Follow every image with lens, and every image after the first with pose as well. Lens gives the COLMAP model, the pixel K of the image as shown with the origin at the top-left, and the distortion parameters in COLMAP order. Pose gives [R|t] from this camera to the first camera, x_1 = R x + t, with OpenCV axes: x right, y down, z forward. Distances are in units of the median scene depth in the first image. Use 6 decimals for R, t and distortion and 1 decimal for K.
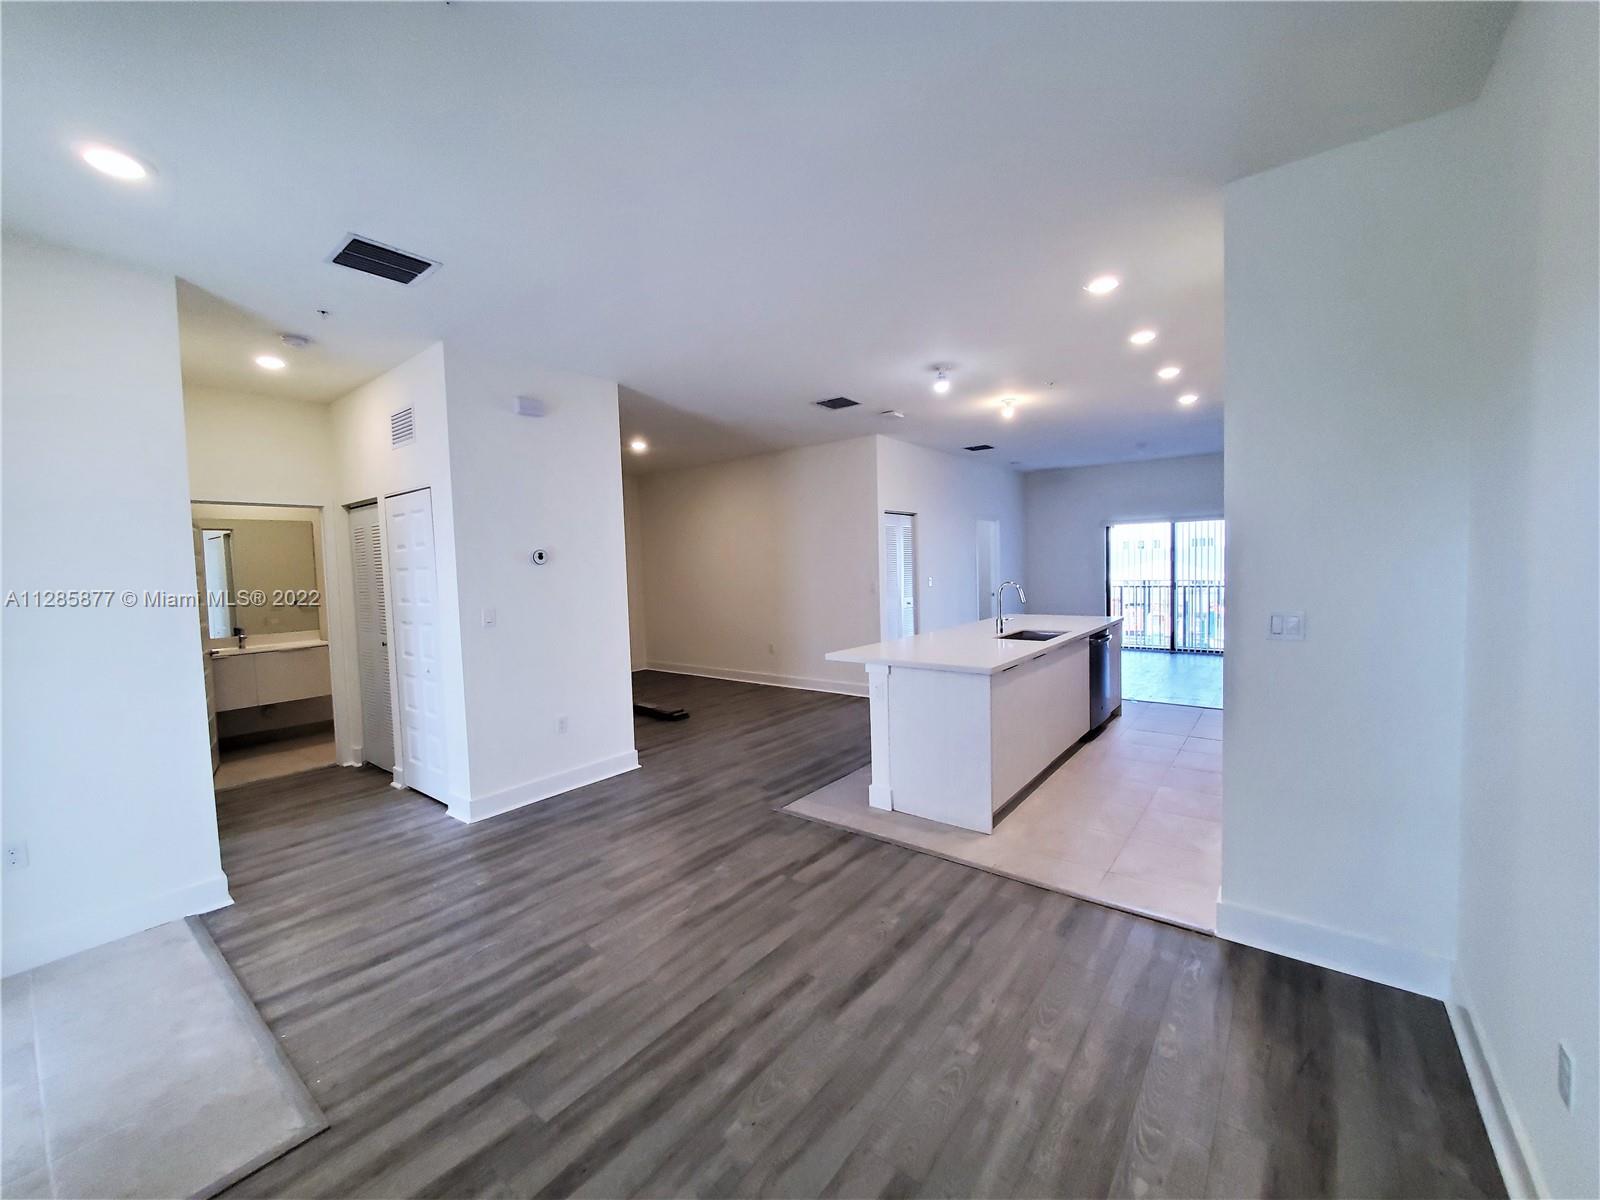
lens RADIAL K [[631.9, 0, 799.9], [0, 631.9, 590.7], [0, 0, 1]] dist [0.002888, -0.000632]
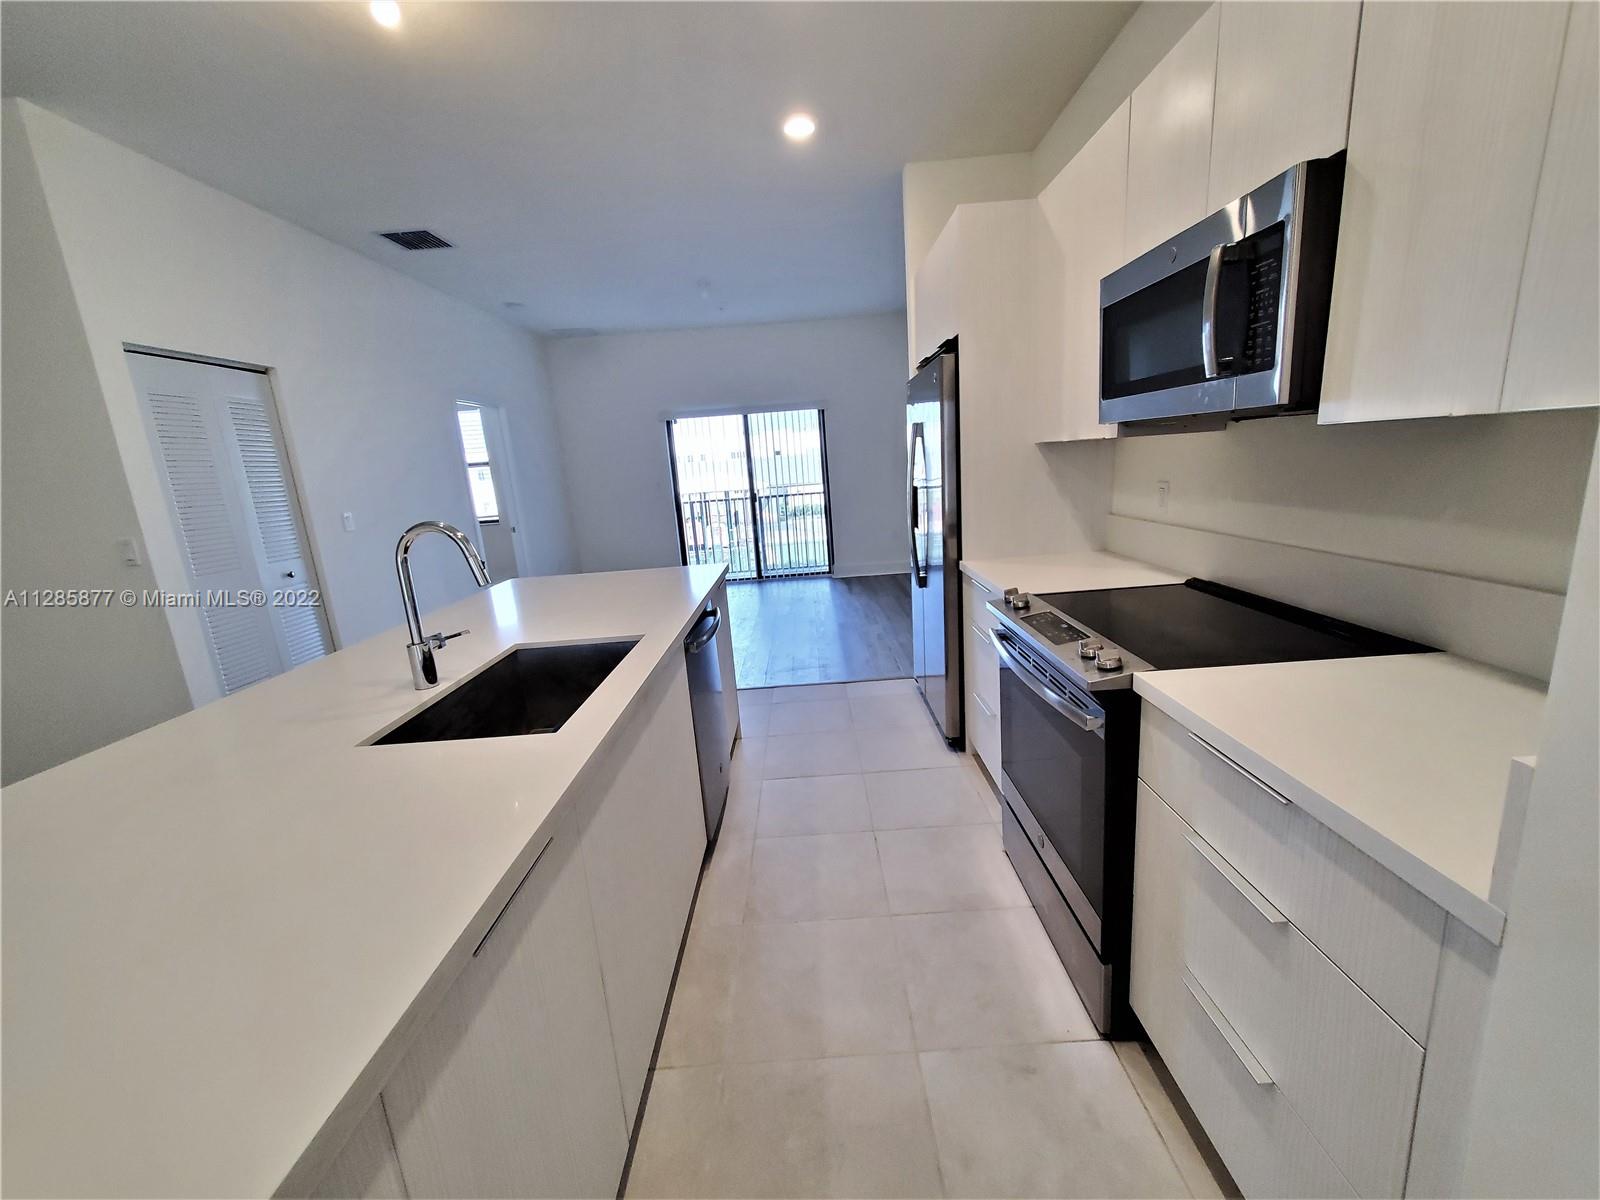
lens RADIAL K [[631.9, 0, 801.3], [0, 631.9, 598.5], [0, 0, 1]] dist [0.002888, -0.000632]
pose [[0.785006, -0.160706, 0.598281, 0.366956], [0.077605, 0.983668, 0.162400, -0.018988], [-0.614608, -0.081056, 0.784657, 0.842953]]
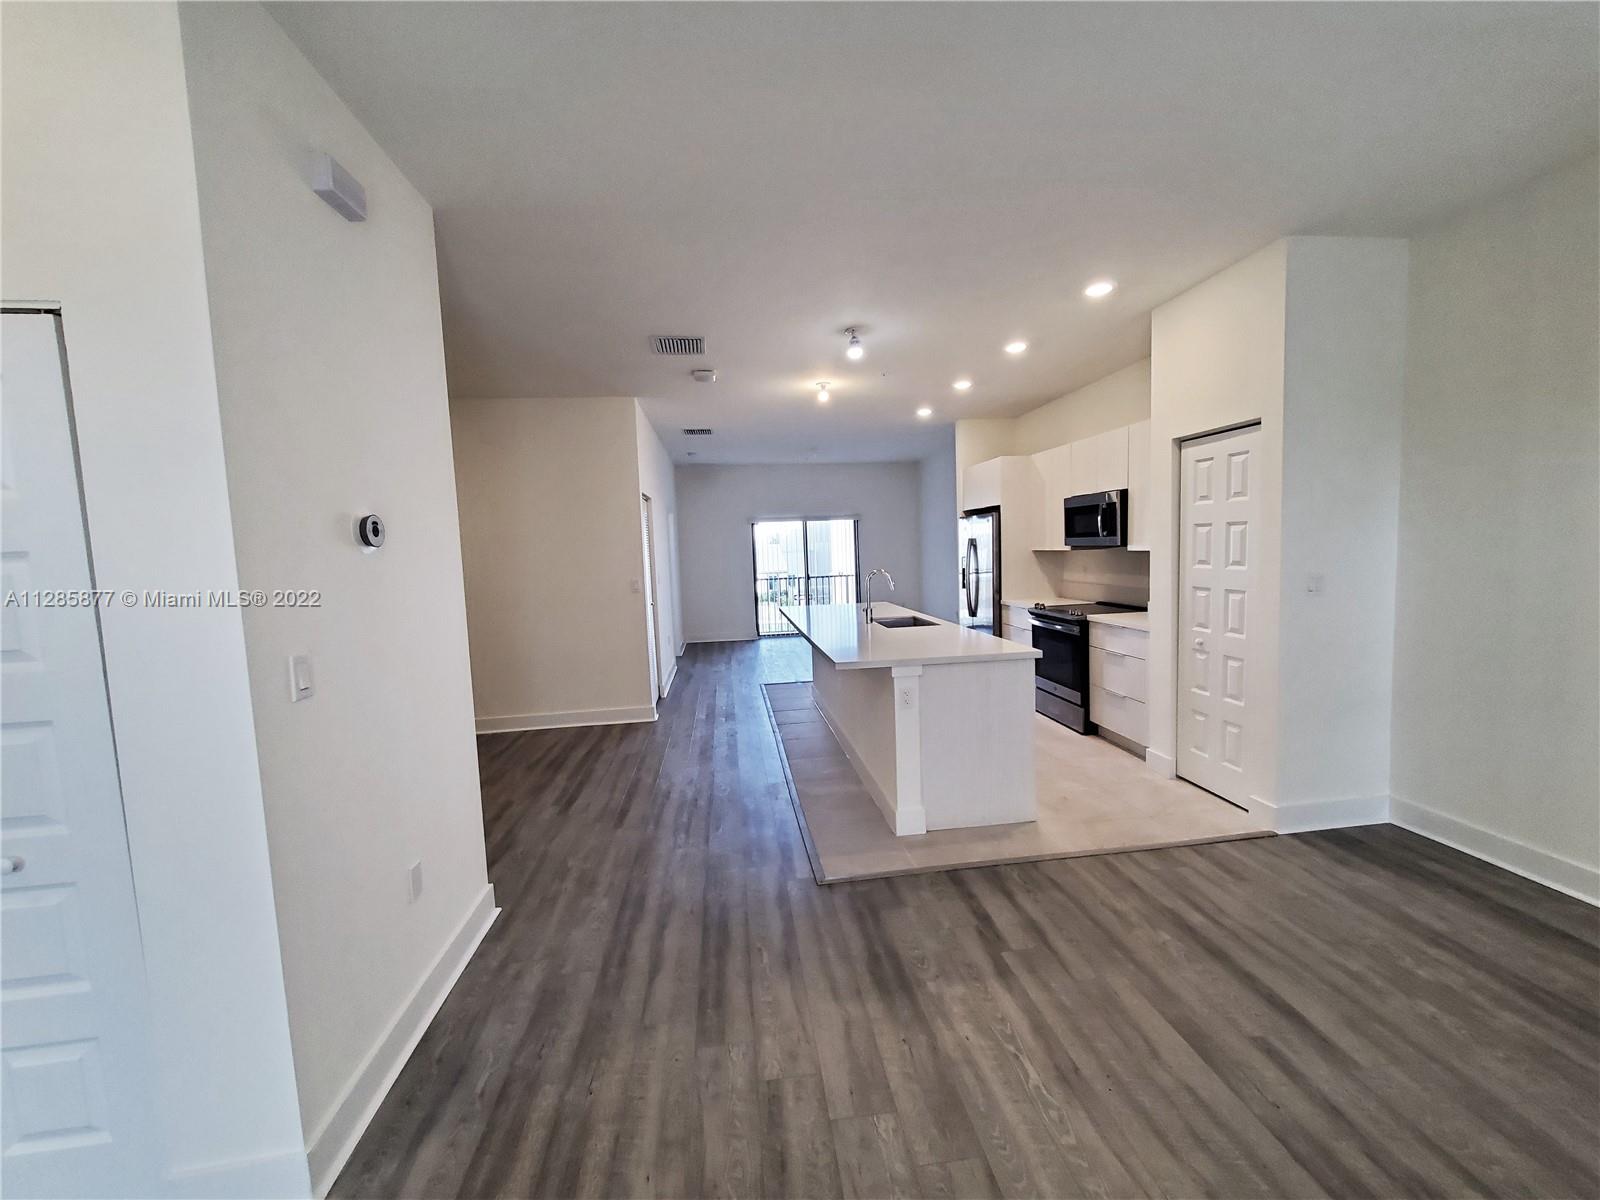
lens RADIAL K [[631.9, 0, 801.8], [0, 631.9, 603.0], [0, 0, 1]] dist [0.002888, -0.000632]
pose [[0.698979, -0.060087, 0.712613, -0.583833], [0.049765, 0.998135, 0.035350, -0.005447], [-0.713408, 0.010754, 0.700666, 0.520715]]
